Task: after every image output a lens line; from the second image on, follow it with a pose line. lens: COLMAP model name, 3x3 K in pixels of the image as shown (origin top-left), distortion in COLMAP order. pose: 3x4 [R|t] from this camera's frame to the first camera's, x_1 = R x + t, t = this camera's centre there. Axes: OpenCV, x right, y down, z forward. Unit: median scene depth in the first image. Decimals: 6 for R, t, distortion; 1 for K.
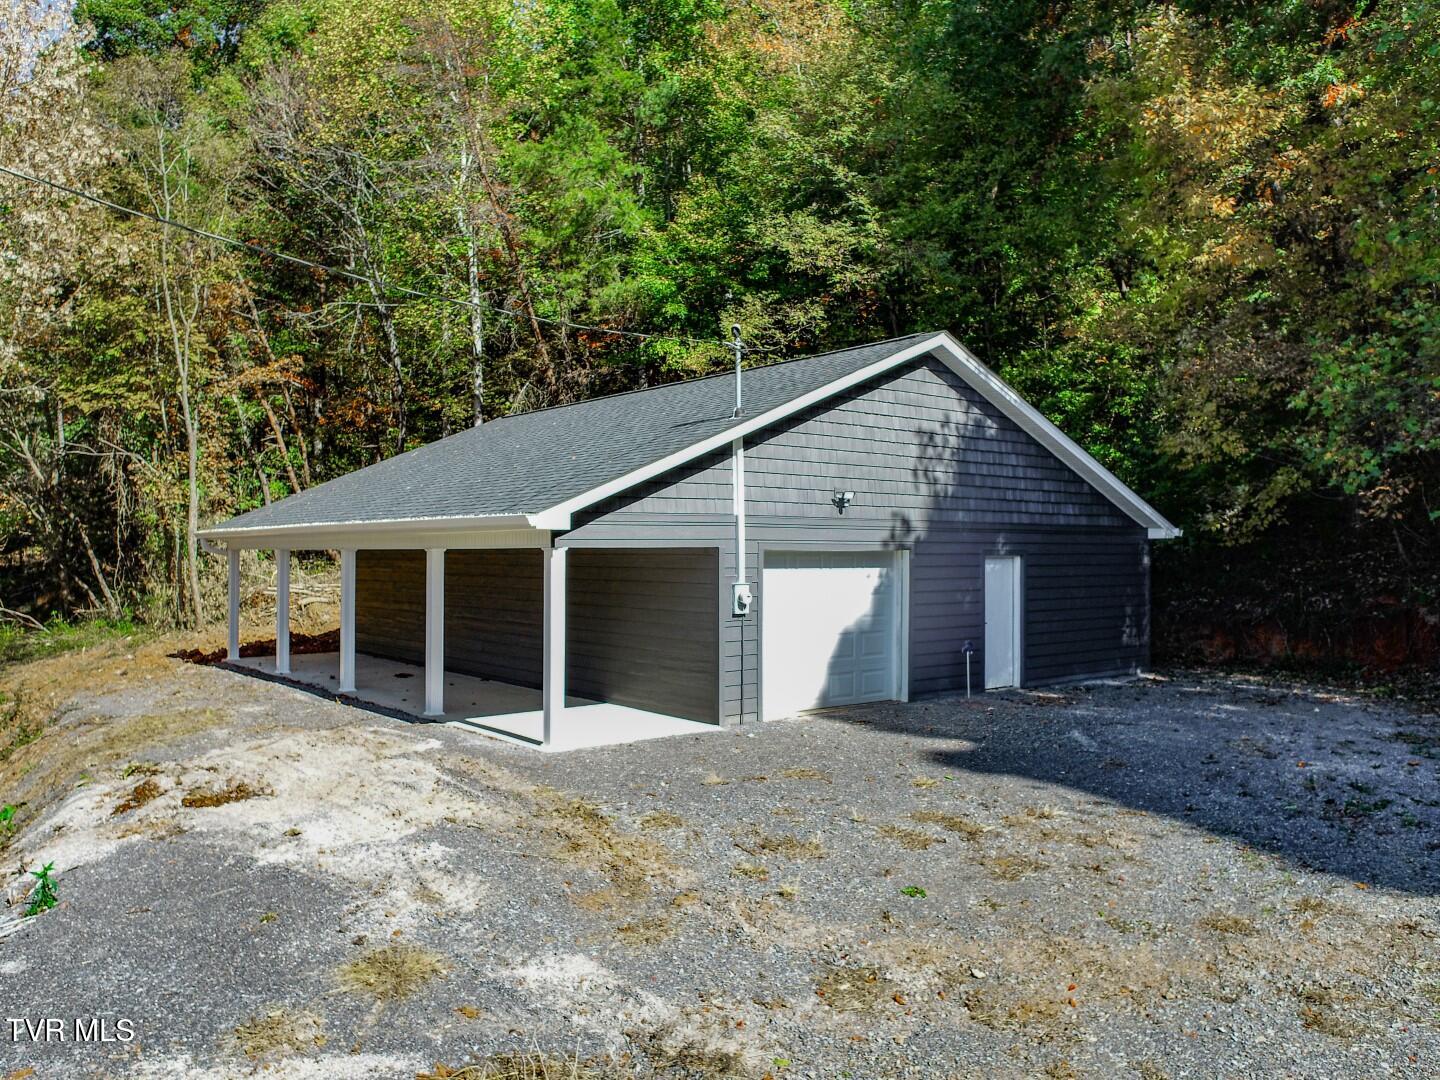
lens RADIAL K [[1088.2, 0, 720.0], [0, 1088.2, 540.0], [0, 0, 1]] dist [-0.012245, 0.003437]
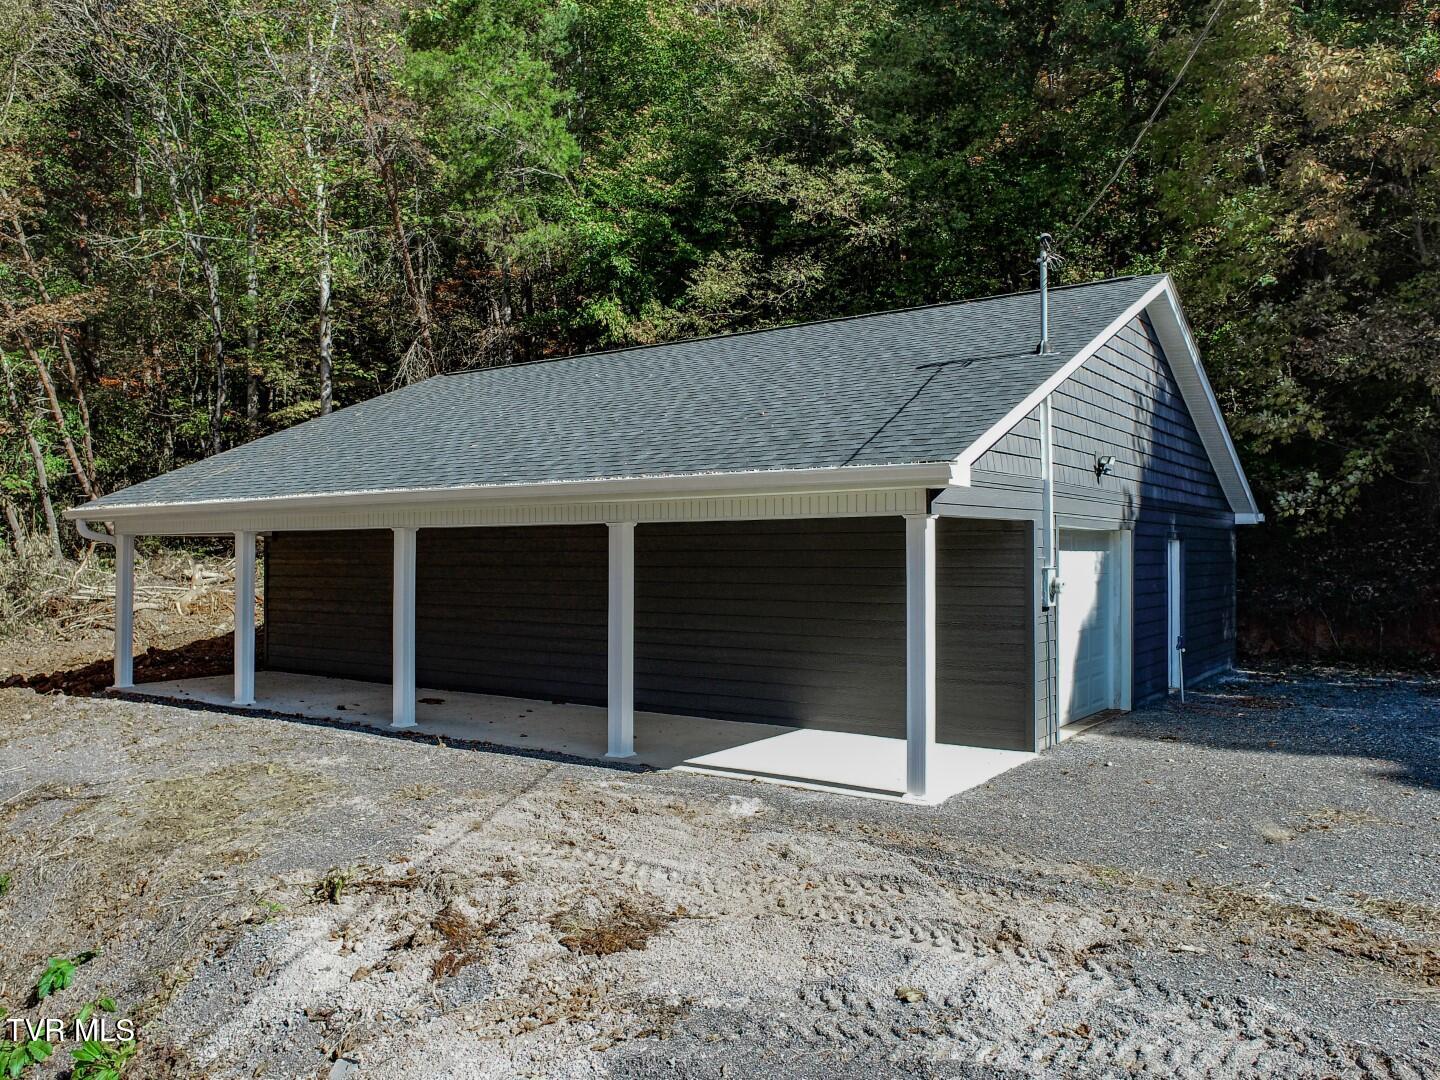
lens RADIAL K [[1101.6, 0, 720.0], [0, 1101.6, 540.0], [0, 0, 1]] dist [0.008465, -0.000349]
pose [[0.966994, 0.001919, 0.254792, -0.219663], [-0.001615, 0.999998, -0.001401, 0.011539], [-0.254794, 0.000943, 0.966995, 0.156961]]
